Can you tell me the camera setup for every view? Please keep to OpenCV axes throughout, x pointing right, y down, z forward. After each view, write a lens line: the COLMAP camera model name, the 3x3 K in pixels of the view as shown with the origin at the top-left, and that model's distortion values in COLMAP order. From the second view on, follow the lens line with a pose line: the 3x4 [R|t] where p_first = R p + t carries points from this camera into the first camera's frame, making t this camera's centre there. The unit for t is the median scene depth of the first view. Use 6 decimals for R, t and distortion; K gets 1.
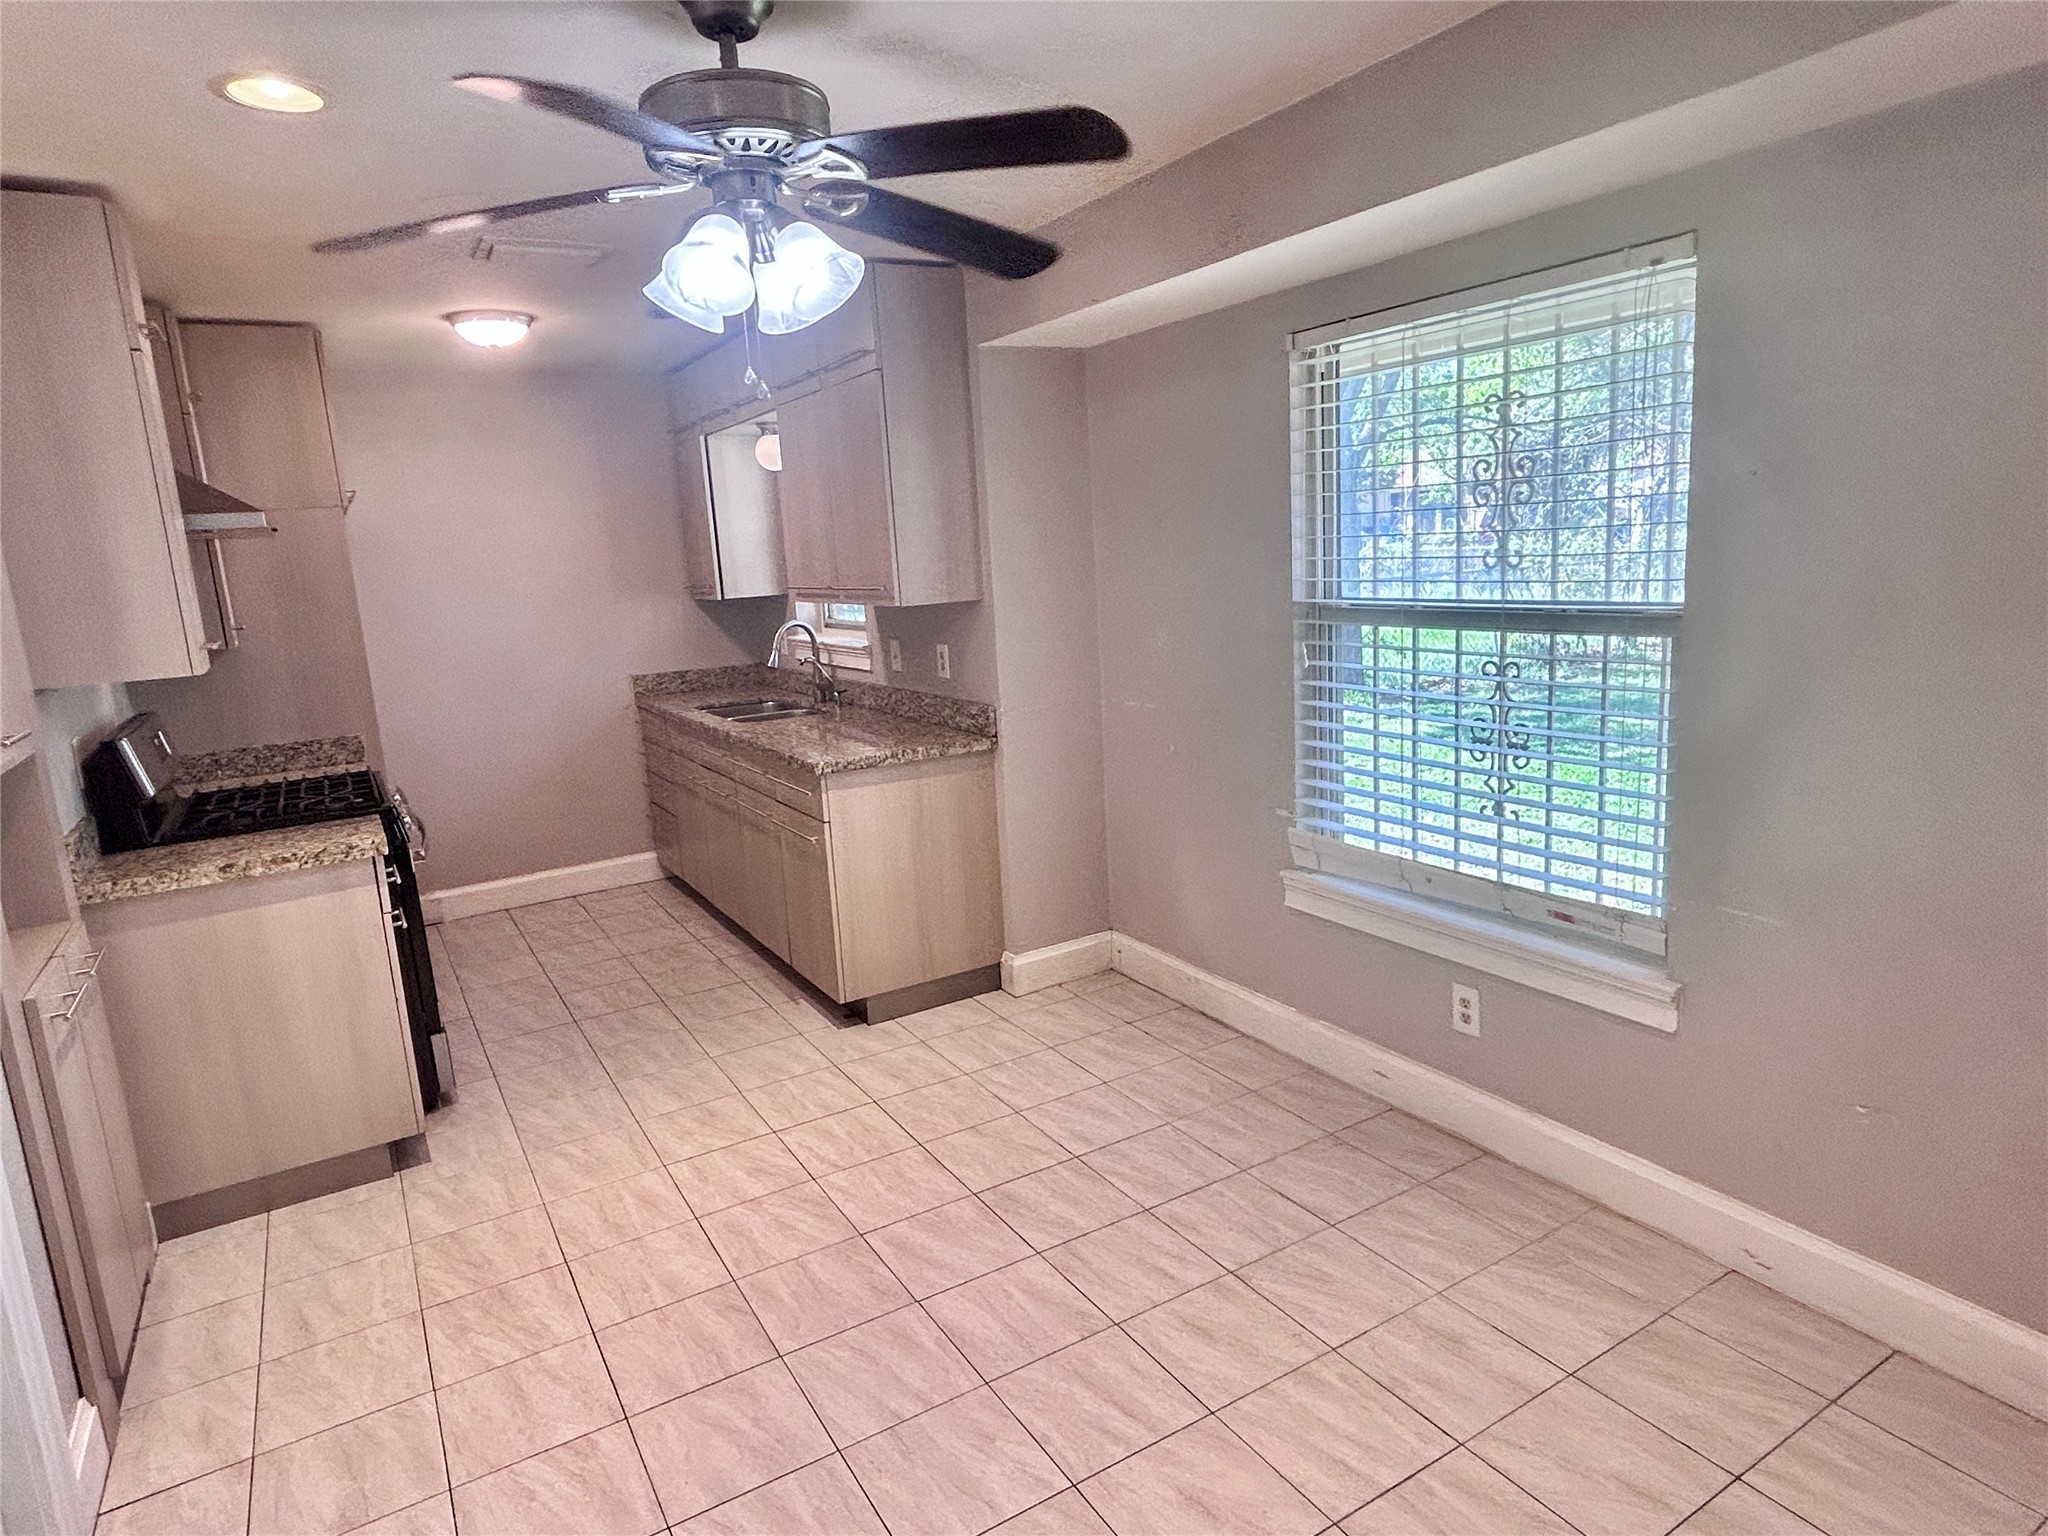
lens RADIAL K [[1170.7, 0, 1018.1], [0, 1170.7, 771.5], [0, 0, 1]] dist [-0.017674, 0.000988]
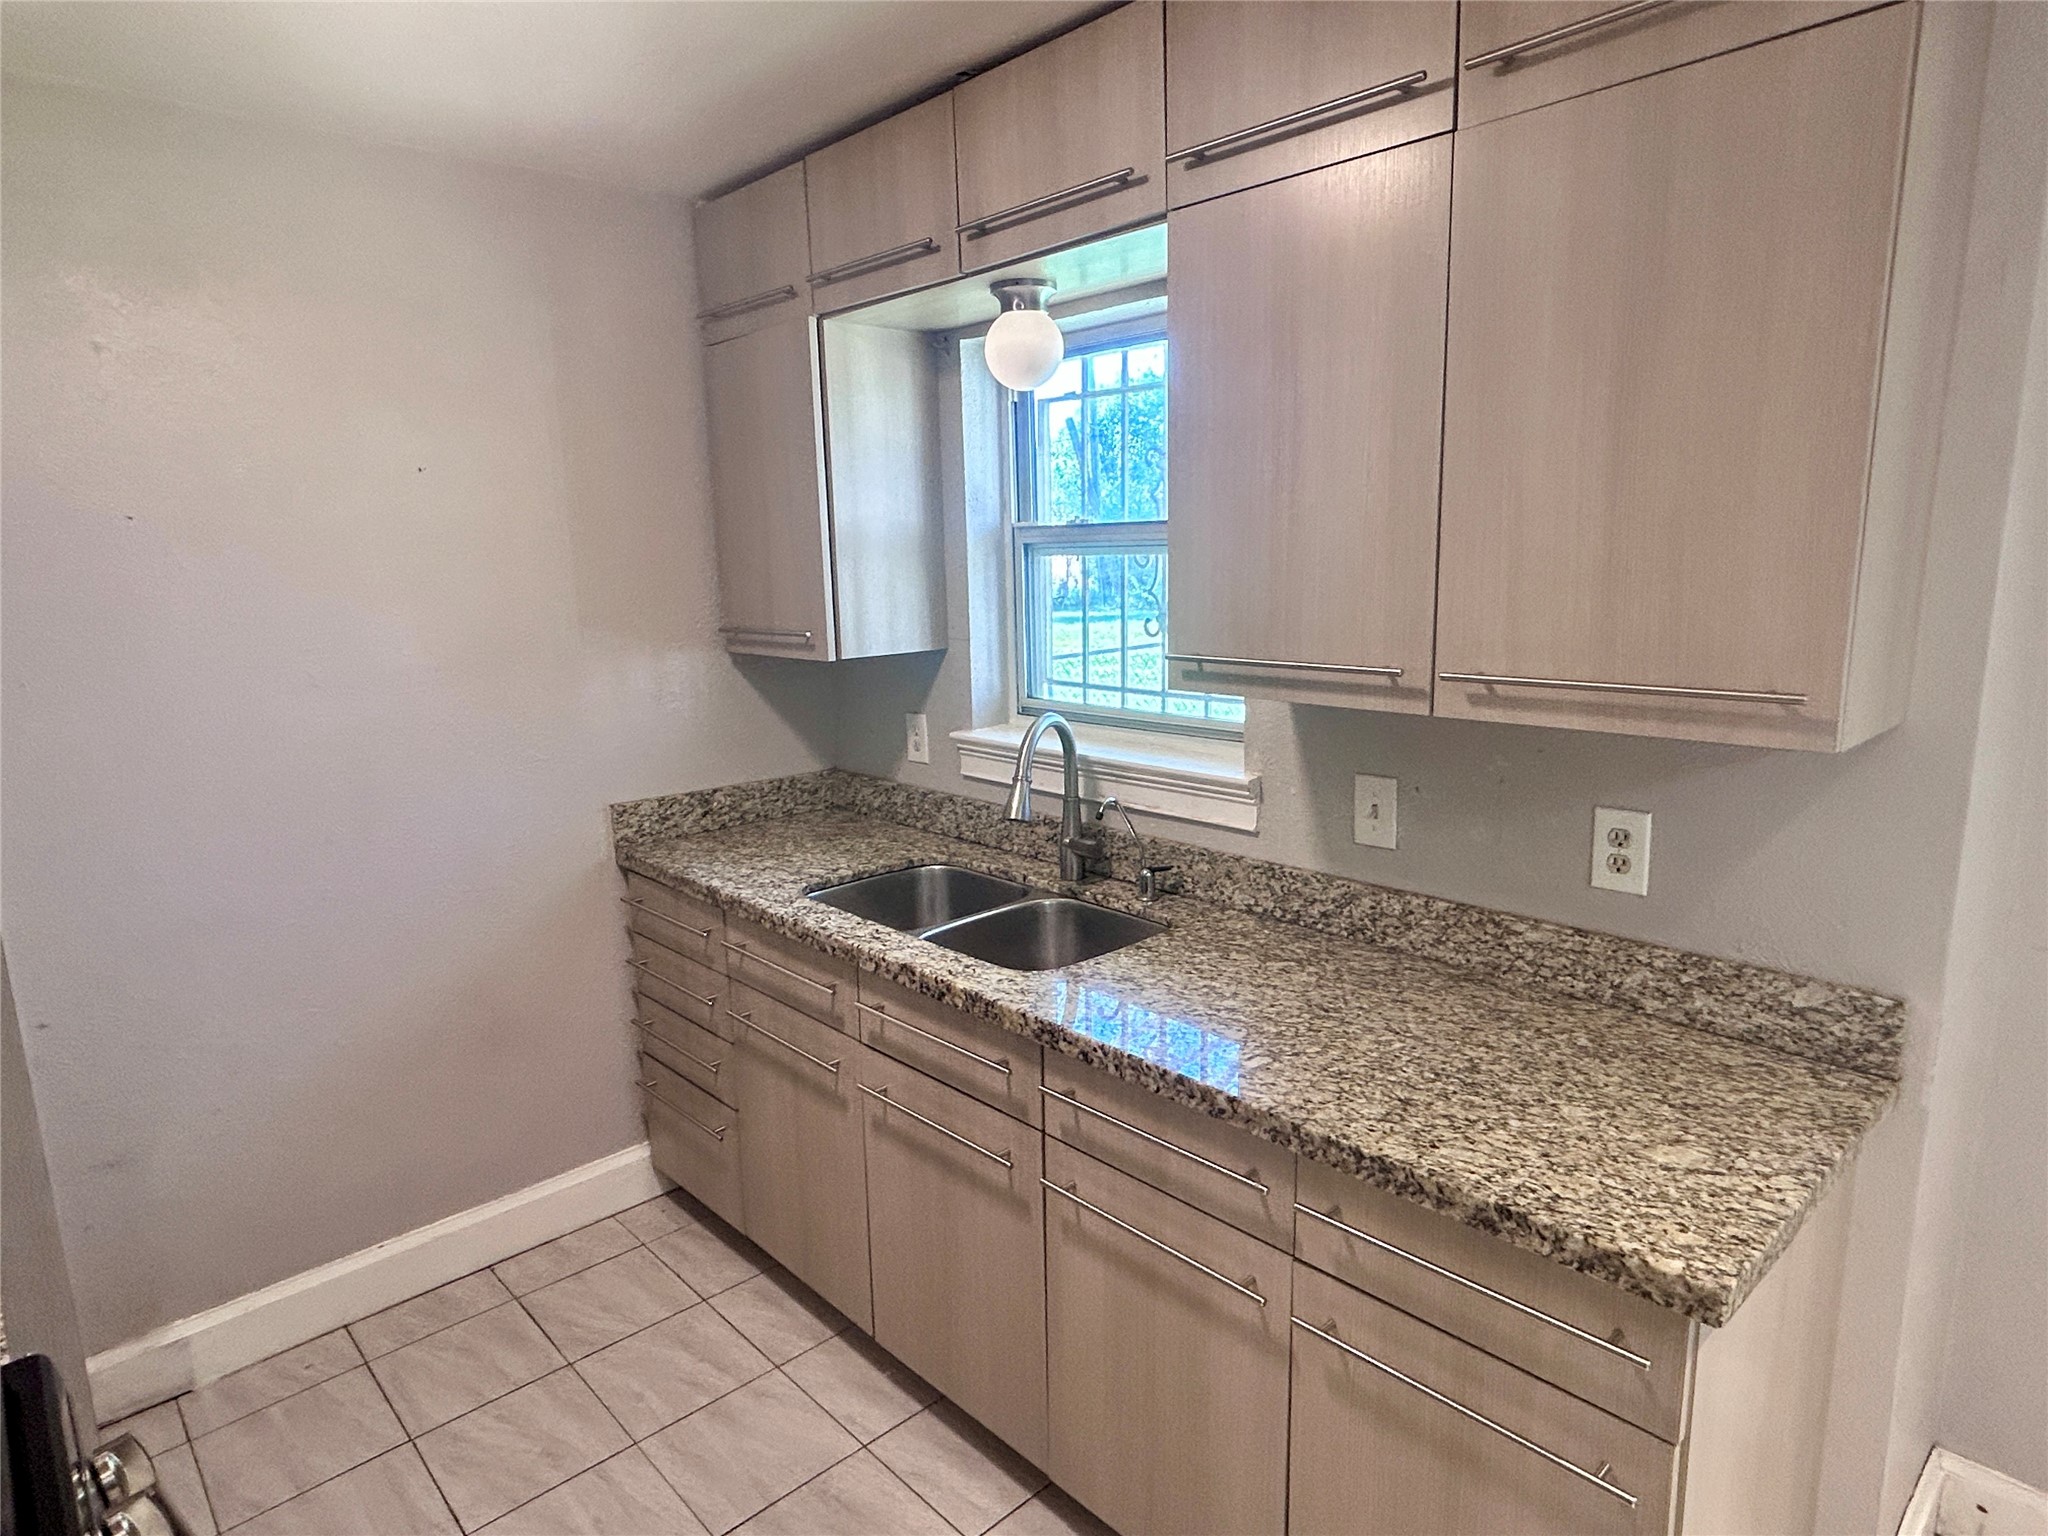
lens RADIAL K [[1170.7, 0, 1031.3], [0, 1170.7, 763.2], [0, 0, 1]] dist [-0.017674, 0.000988]
pose [[0.977559, -0.007846, 0.210514, -0.280202], [0.011983, 0.999759, -0.018384, -0.095695], [-0.210319, 0.020494, 0.977418, 0.514393]]
